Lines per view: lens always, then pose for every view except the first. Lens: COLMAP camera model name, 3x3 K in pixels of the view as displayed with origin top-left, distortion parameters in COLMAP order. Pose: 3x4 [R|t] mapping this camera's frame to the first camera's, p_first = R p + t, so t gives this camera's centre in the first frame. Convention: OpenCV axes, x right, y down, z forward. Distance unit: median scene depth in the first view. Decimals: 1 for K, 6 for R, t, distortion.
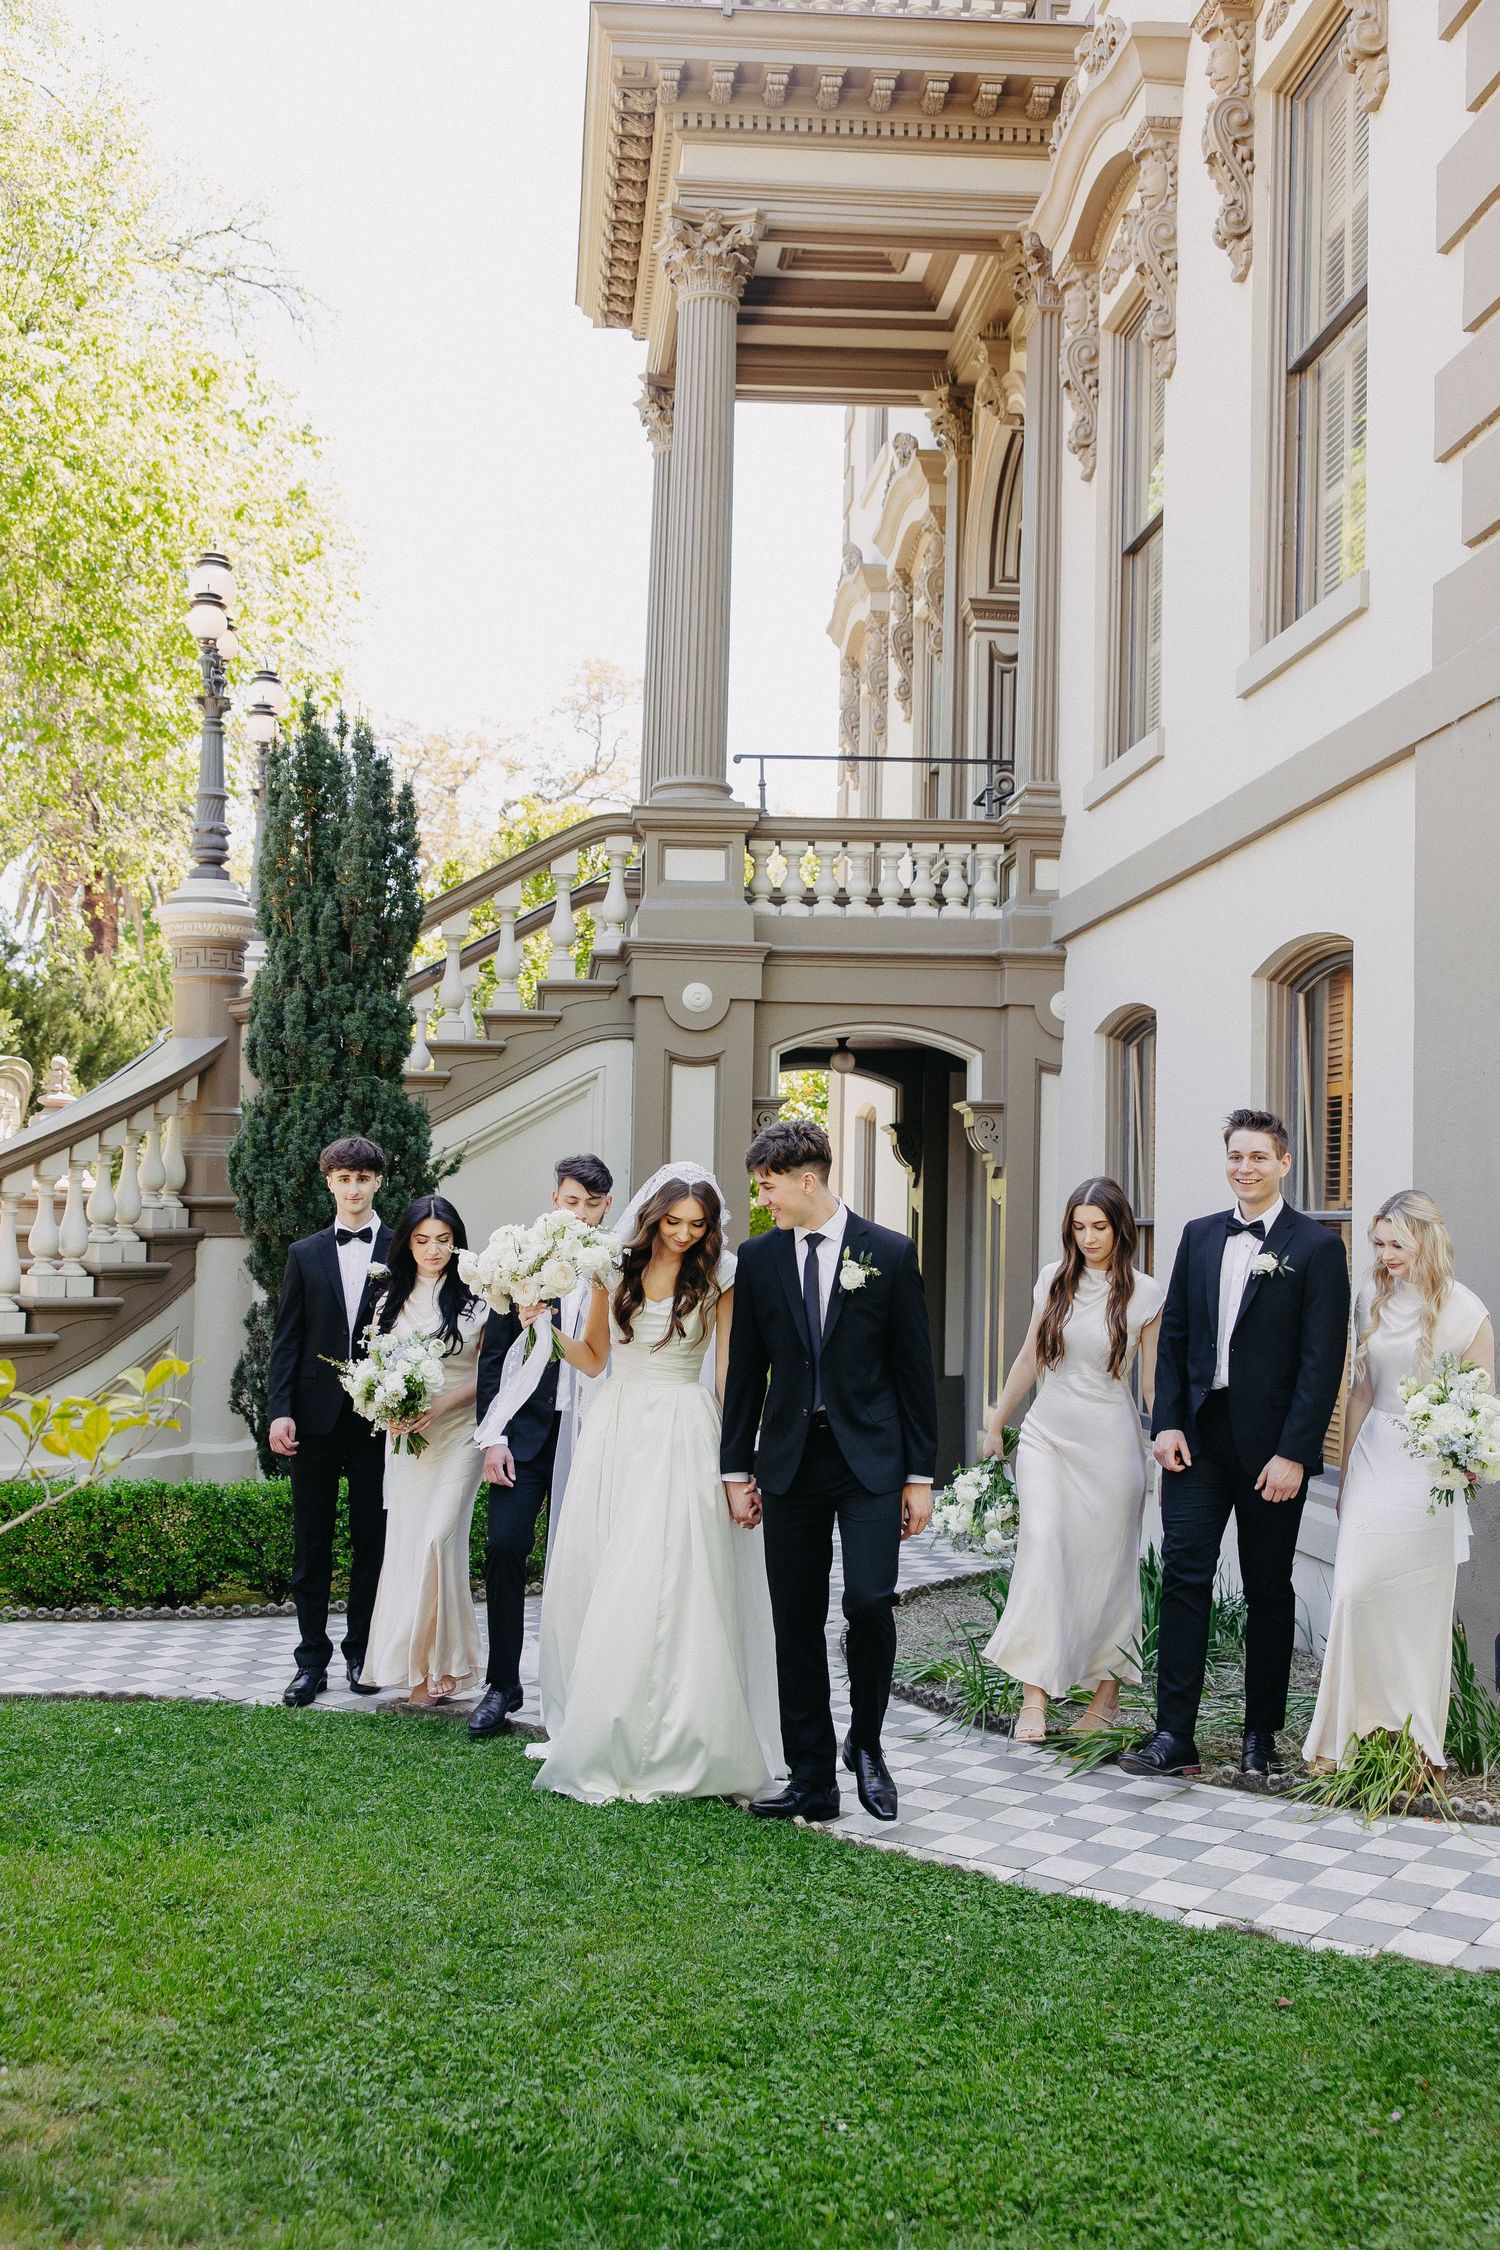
lens RADIAL K [[2179.5, 0, 742.7], [0, 2179.5, 1178.0], [0, 0, 1]] dist [0.024622, 0.000000]
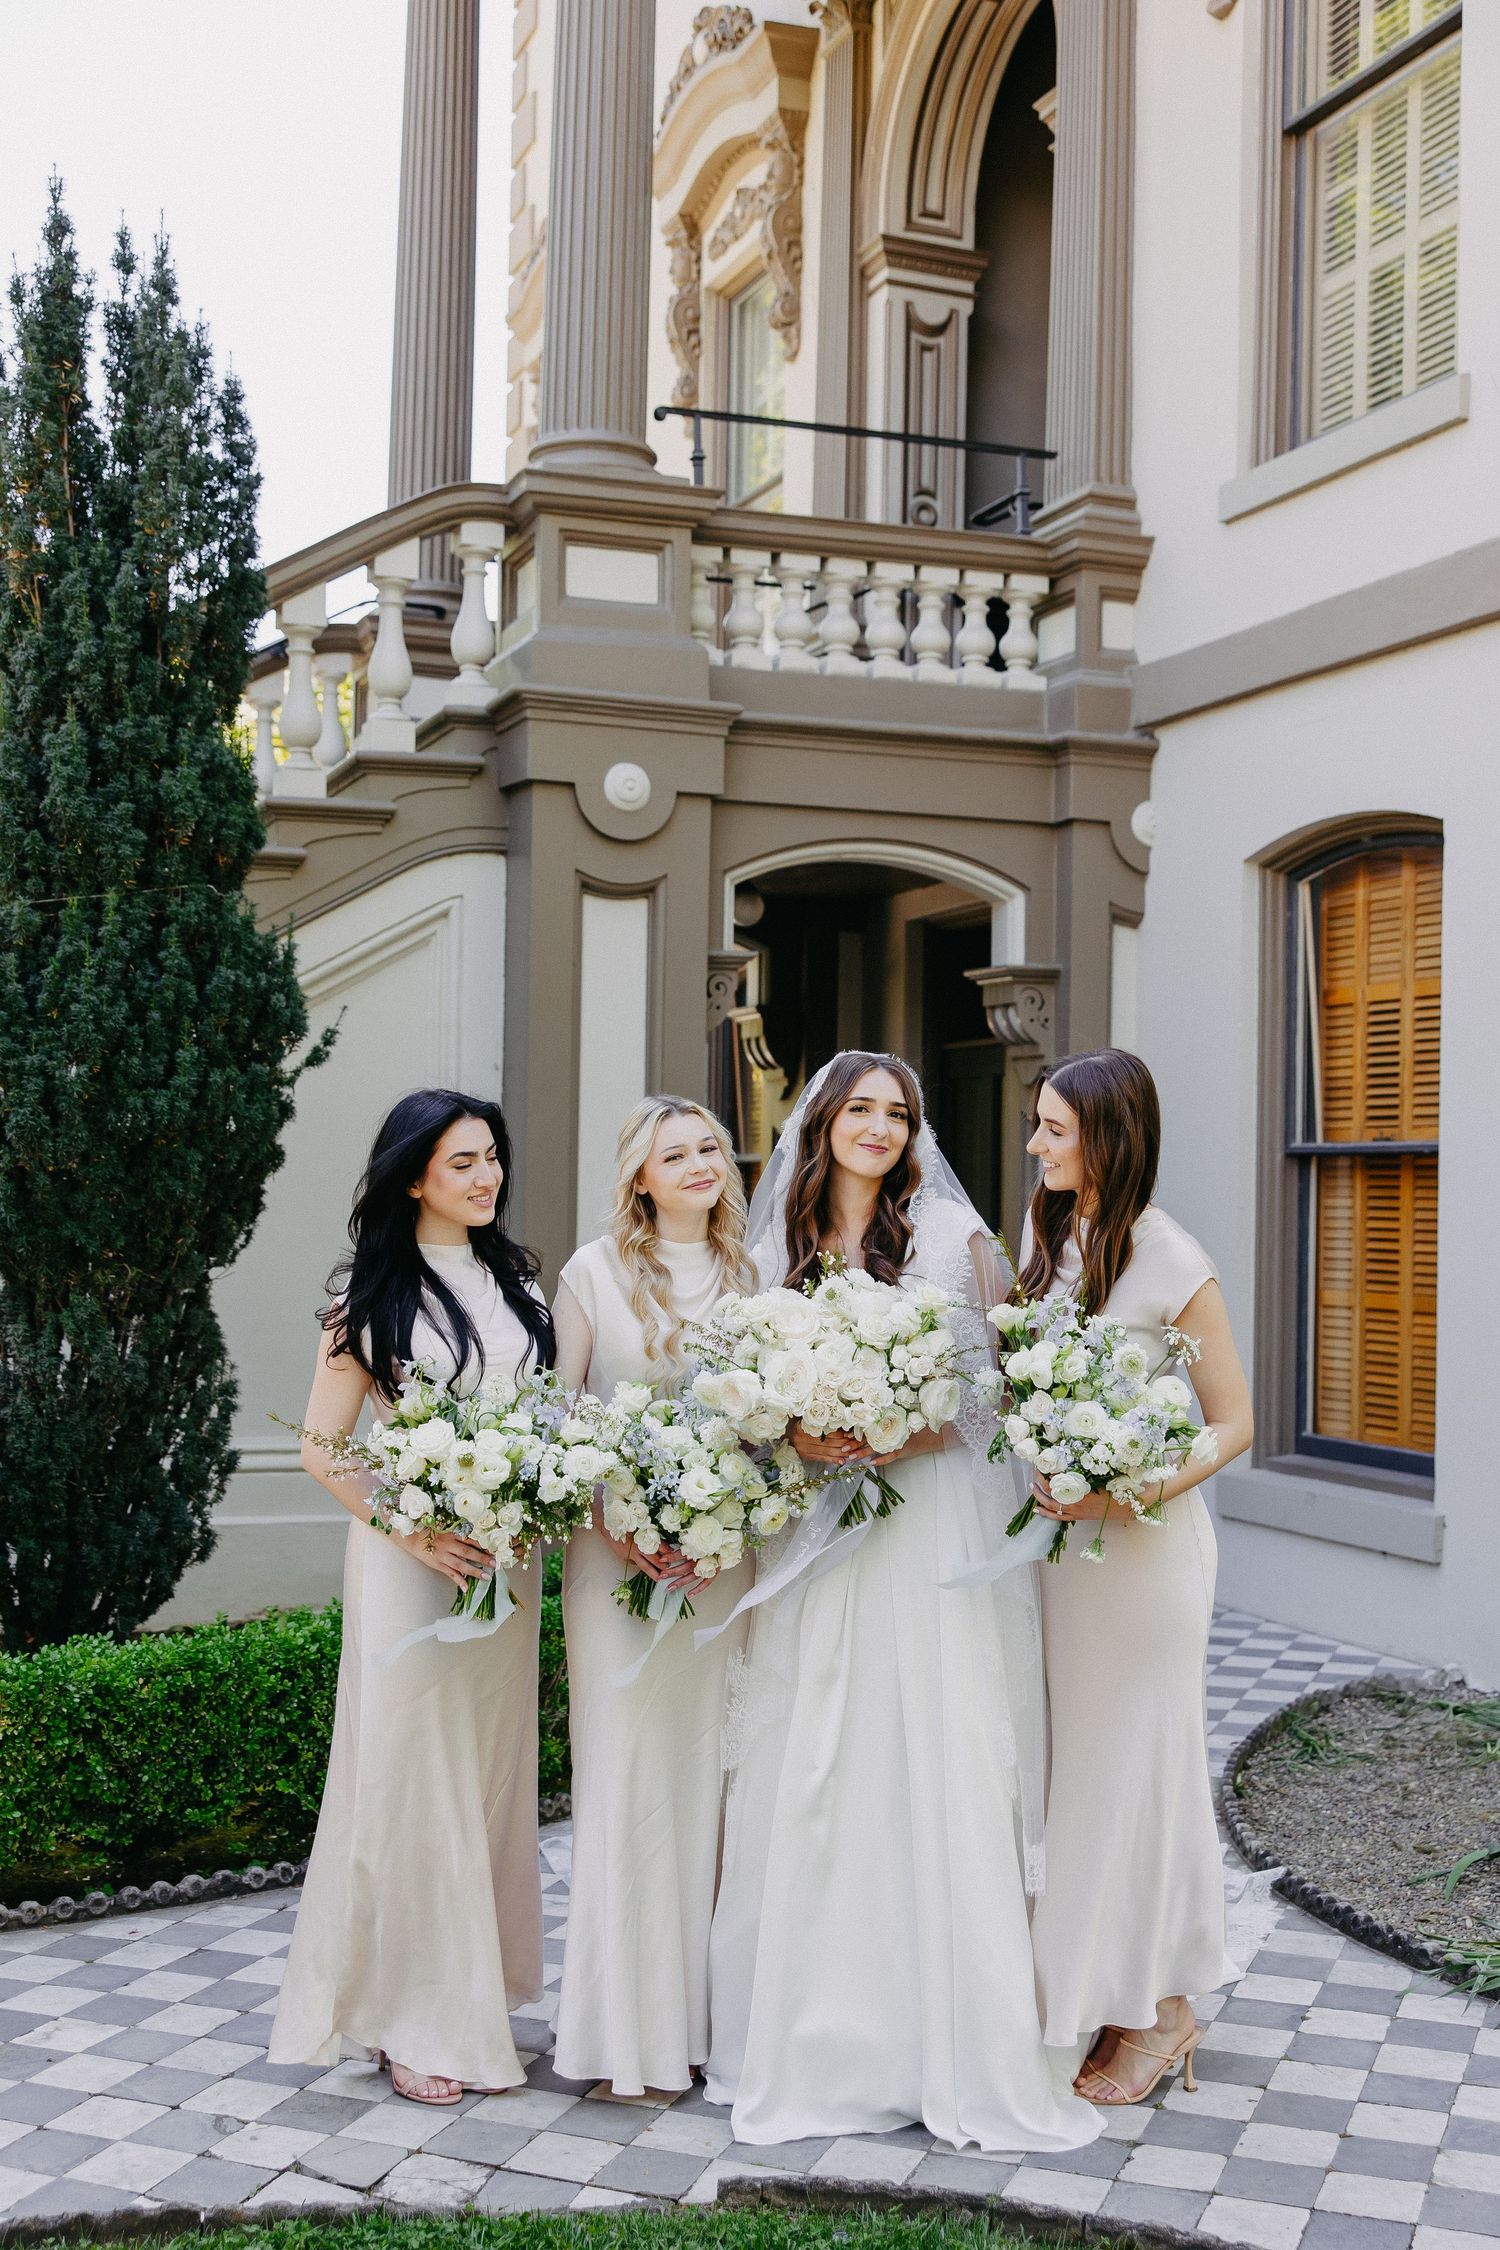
lens RADIAL K [[2552.0, 0, 750.0], [0, 2552.0, 1169.5], [0, 0, 1]] dist [0.013865, 0.000000]
pose [[0.961689, 0.000154, 0.274142, -0.183589], [-0.007130, 0.999676, 0.024450, 0.007750], [-0.274050, -0.025468, 0.961378, 0.285798]]
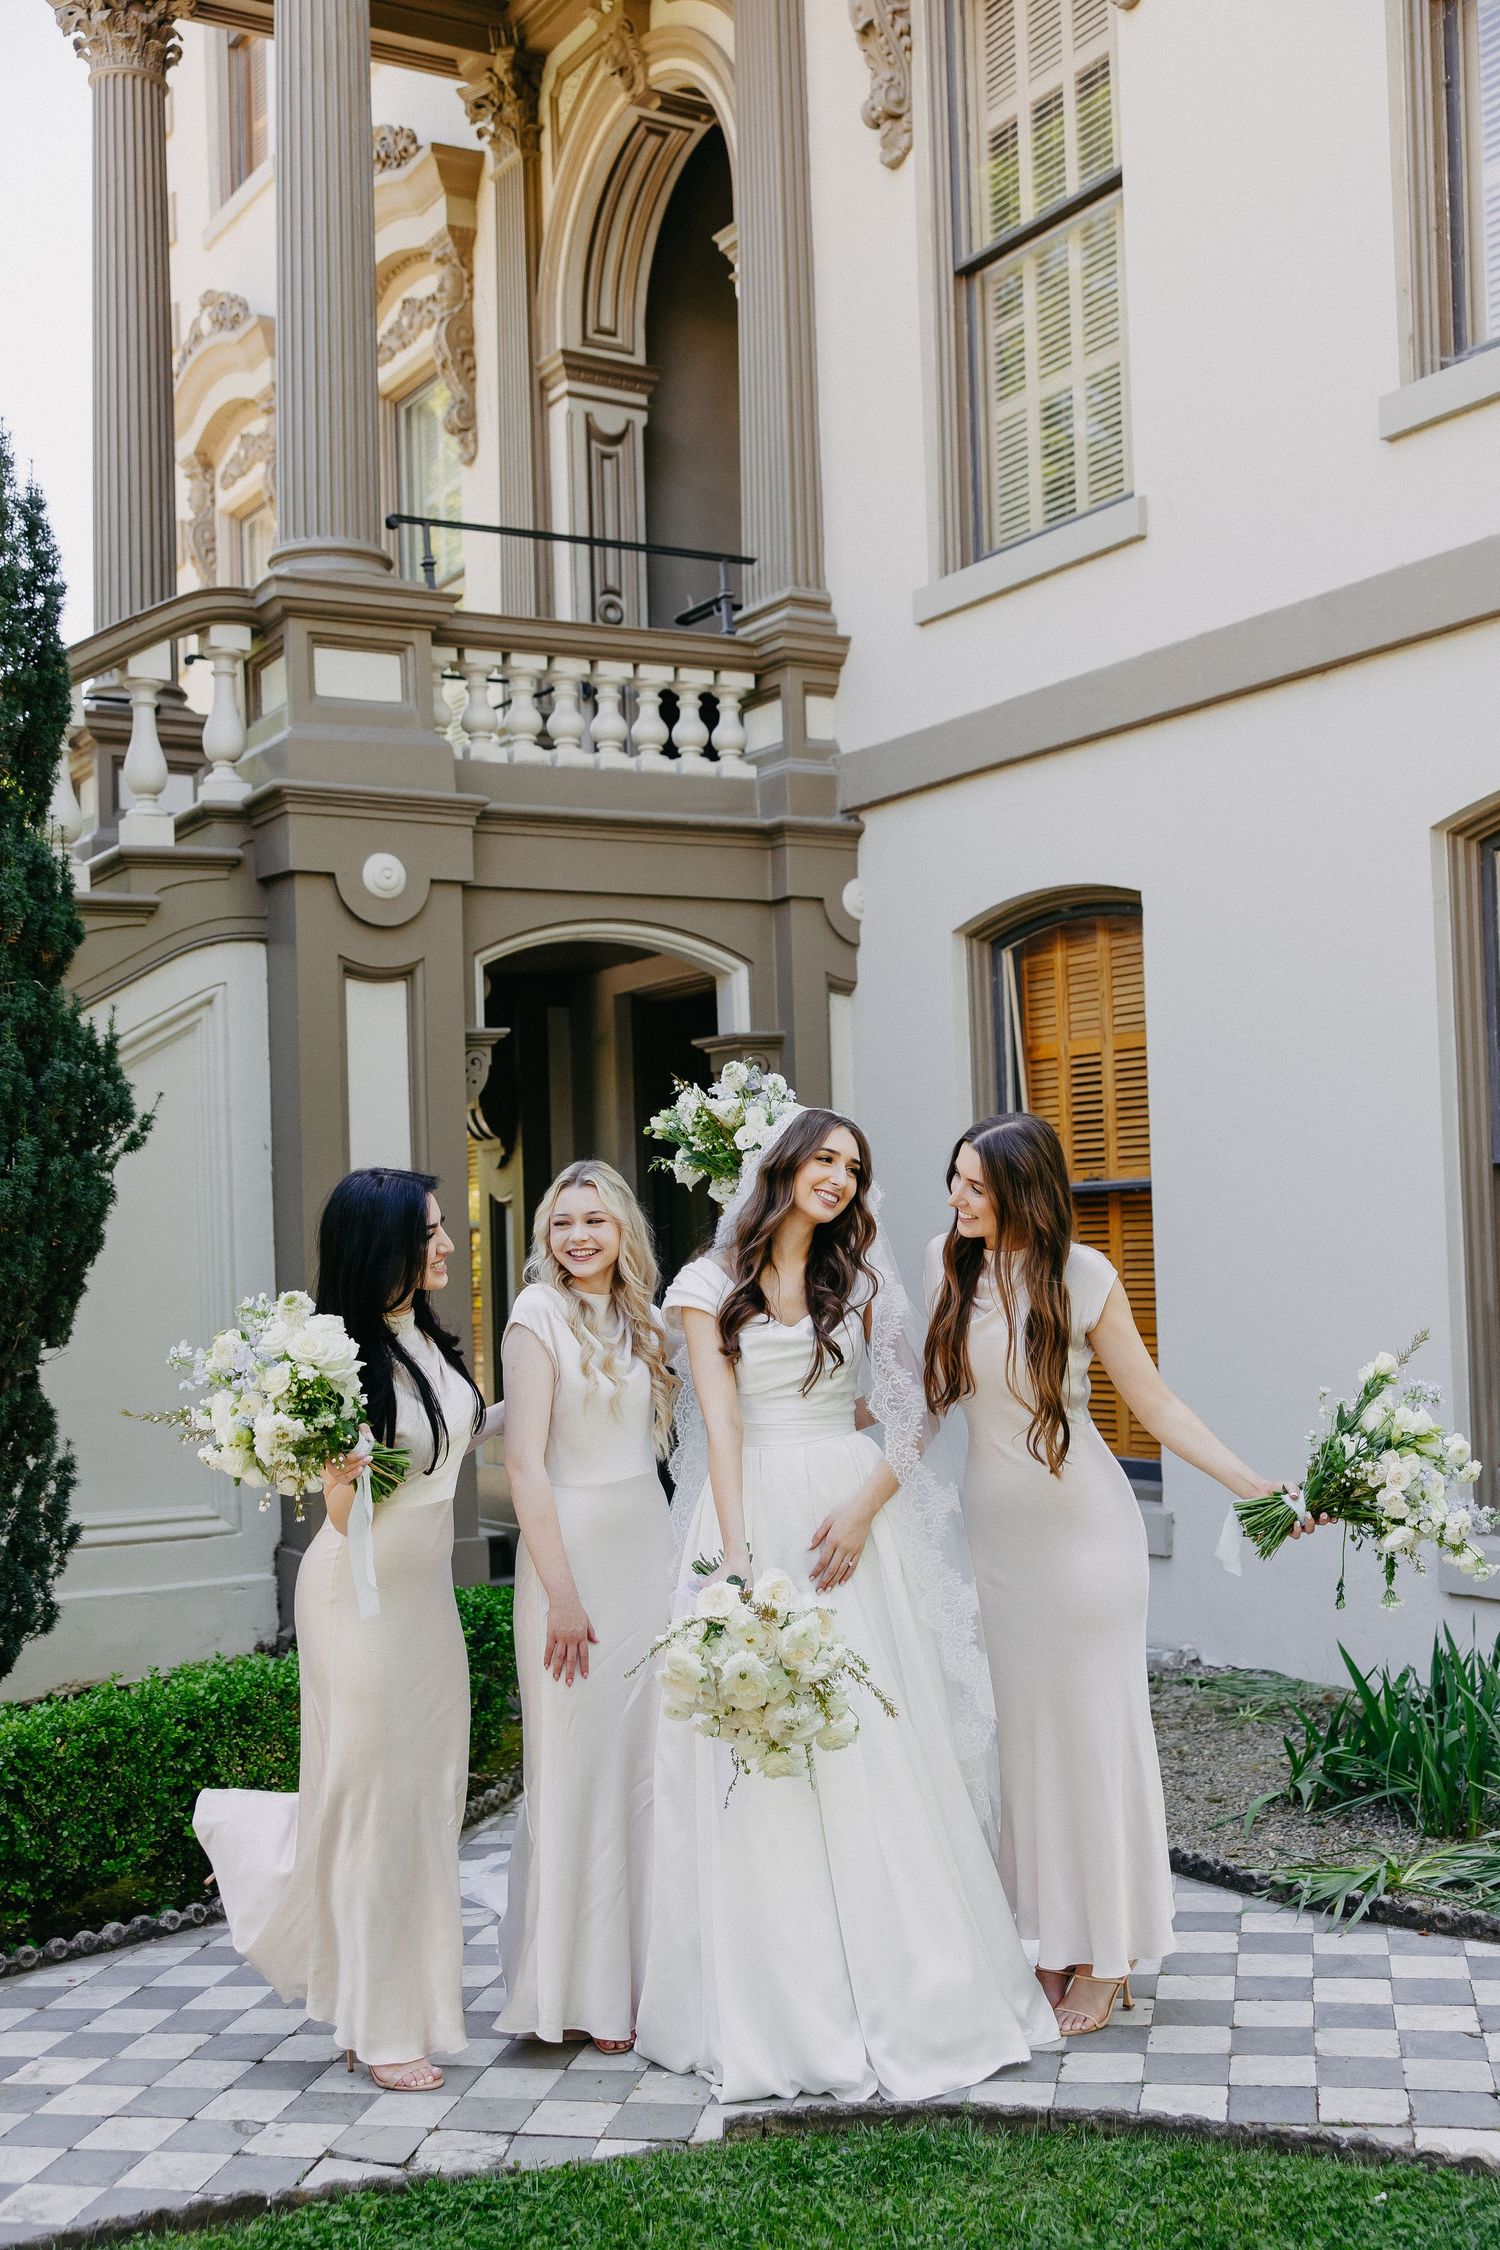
lens RADIAL K [[2508.0, 0, 803.5], [0, 2508.0, 1184.6], [0, 0, 1]] dist [0.018593, 0.000000]
pose [[0.894641, -0.034379, 0.445461, -0.243254], [0.034673, 0.999371, 0.007492, 0.008238], [-0.445439, 0.008743, 0.895270, 0.267757]]
